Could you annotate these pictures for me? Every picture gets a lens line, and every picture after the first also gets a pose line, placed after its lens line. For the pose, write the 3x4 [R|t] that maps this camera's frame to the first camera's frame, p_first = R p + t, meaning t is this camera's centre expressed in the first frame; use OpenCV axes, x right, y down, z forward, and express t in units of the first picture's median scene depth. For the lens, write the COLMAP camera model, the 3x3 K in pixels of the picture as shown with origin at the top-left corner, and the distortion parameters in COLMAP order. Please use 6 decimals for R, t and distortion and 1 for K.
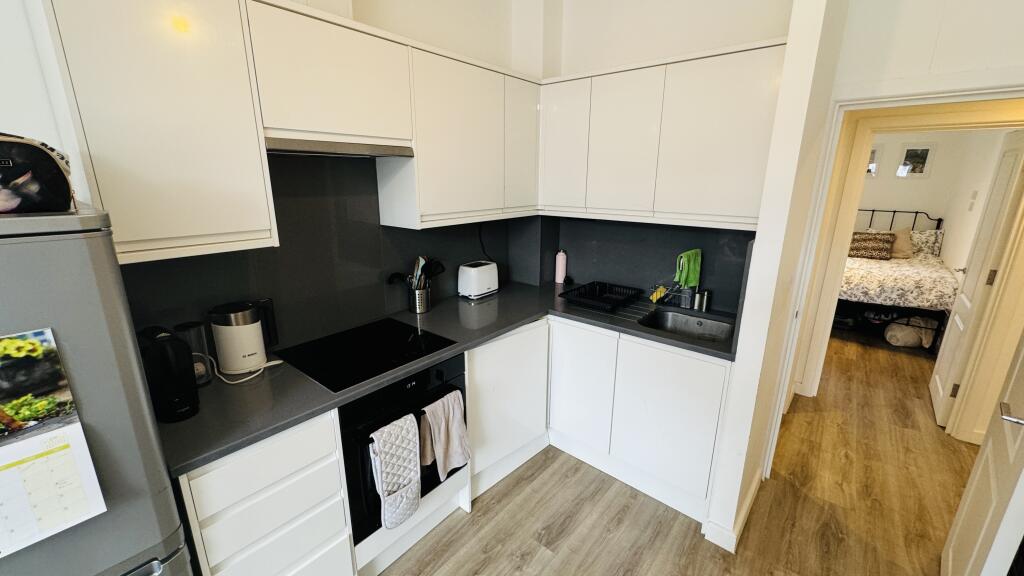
lens RADIAL K [[410.1, 0, 513.2], [0, 410.1, 285.0], [0, 0, 1]] dist [0.000118, -0.000060]
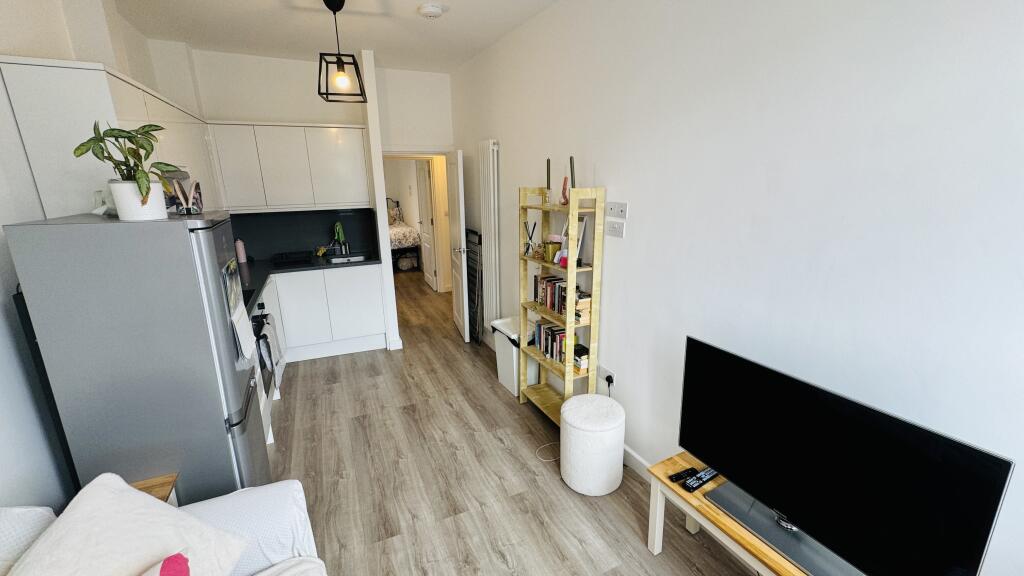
lens RADIAL K [[410.1, 0, 513.2], [0, 410.1, 285.0], [0, 0, 1]] dist [0.000118, -0.000060]
pose [[0.432898, -0.246790, 0.867003, -0.396233], [0.245759, 0.957672, 0.149890, 0.046565], [-0.867296, 0.148187, 0.475225, -0.243945]]
